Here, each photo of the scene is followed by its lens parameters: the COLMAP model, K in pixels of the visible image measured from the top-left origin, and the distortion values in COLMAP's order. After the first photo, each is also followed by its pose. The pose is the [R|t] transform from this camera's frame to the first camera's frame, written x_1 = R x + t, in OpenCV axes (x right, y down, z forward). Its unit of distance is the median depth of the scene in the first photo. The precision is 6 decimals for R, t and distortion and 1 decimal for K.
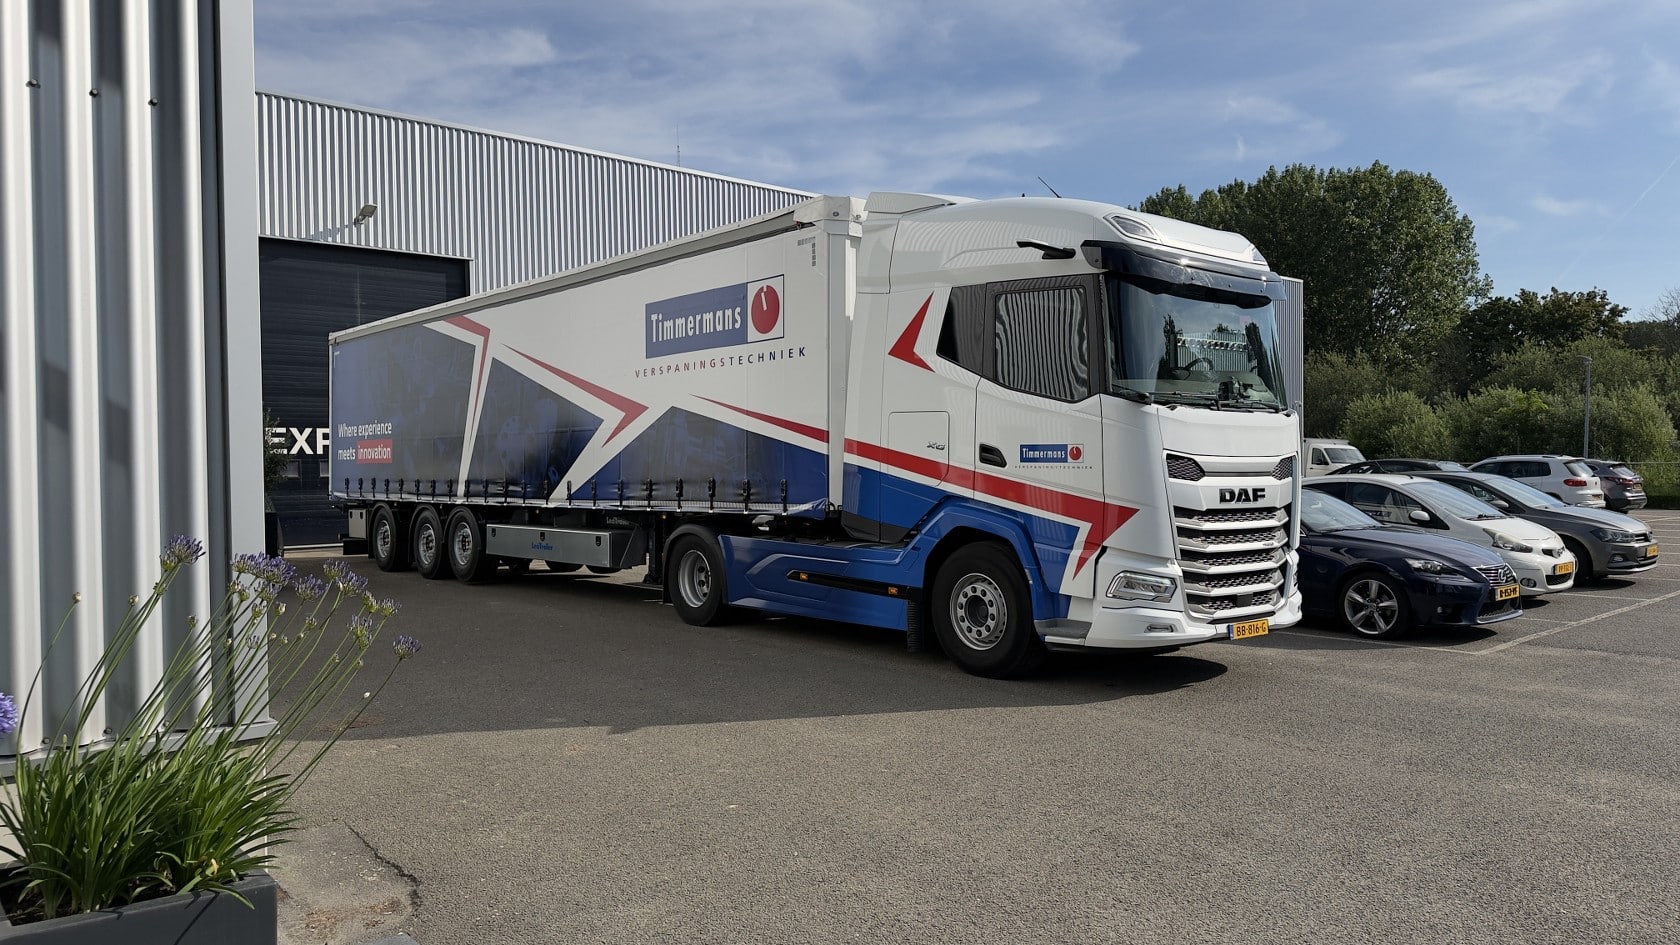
lens RADIAL K [[1160.8, 0, 849.0], [0, 1160.8, 476.5], [0, 0, 1]] dist [0.072738, -0.008270]
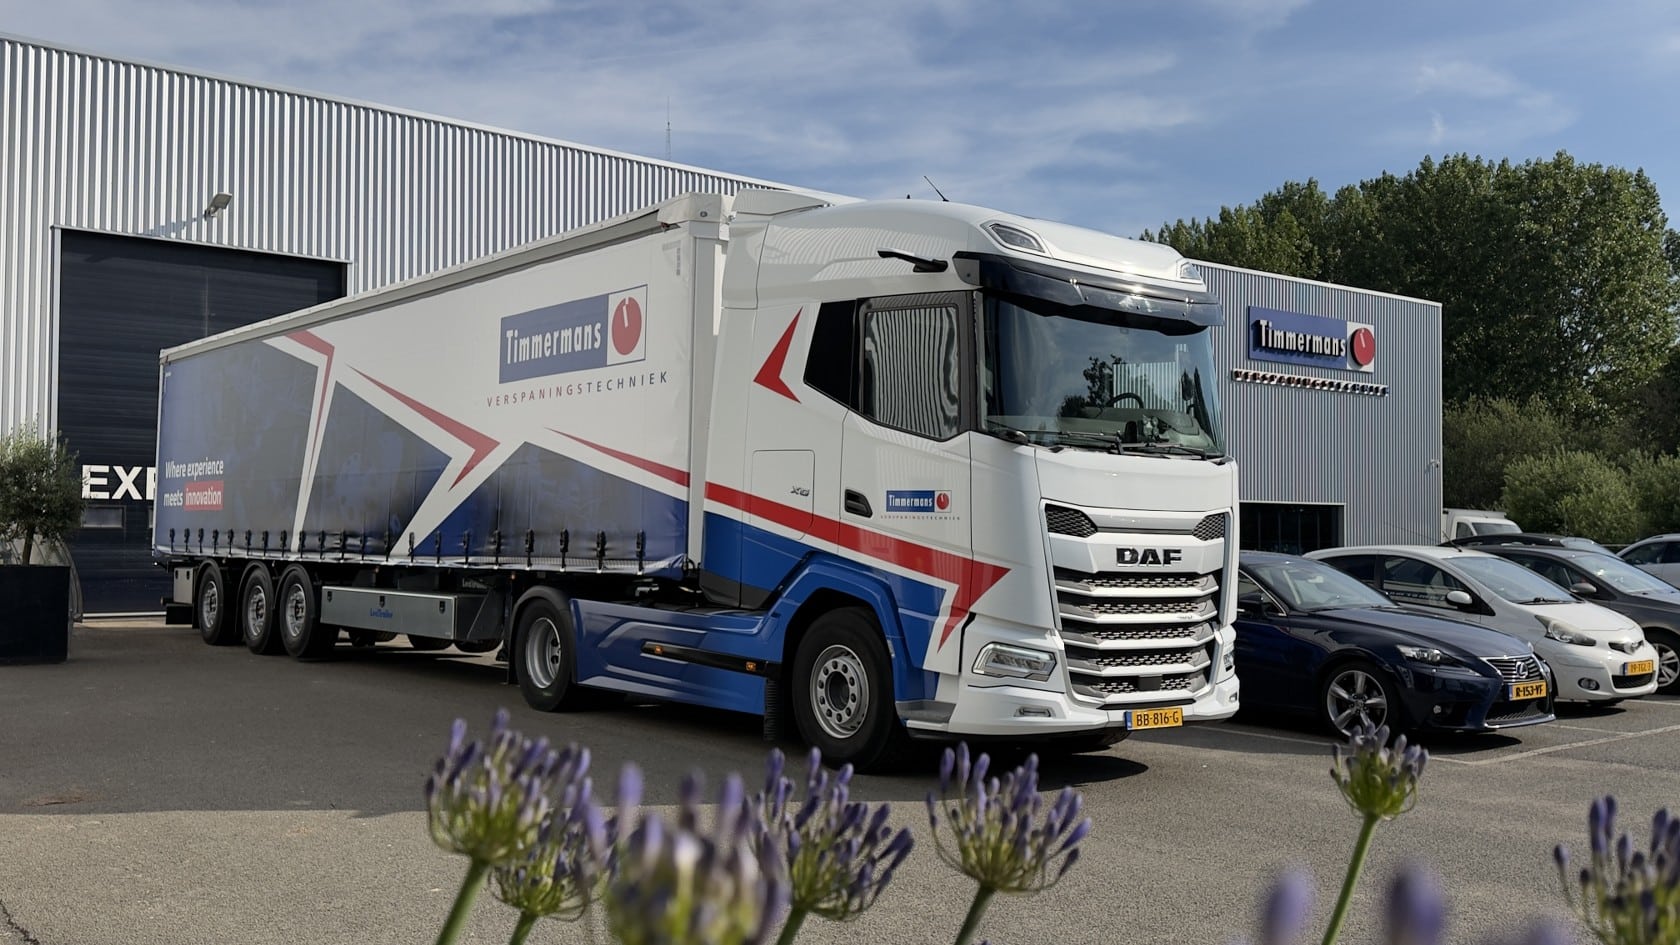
lens RADIAL K [[1526.5, 0, 833.4], [0, 1526.5, 467.0], [0, 0, 1]] dist [0.065784, 0.000000]
pose [[0.999177, 0.019197, -0.035735, 0.112887], [-0.021107, 0.998326, -0.053849, 0.011958], [0.034642, 0.054559, 0.997909, -0.076513]]
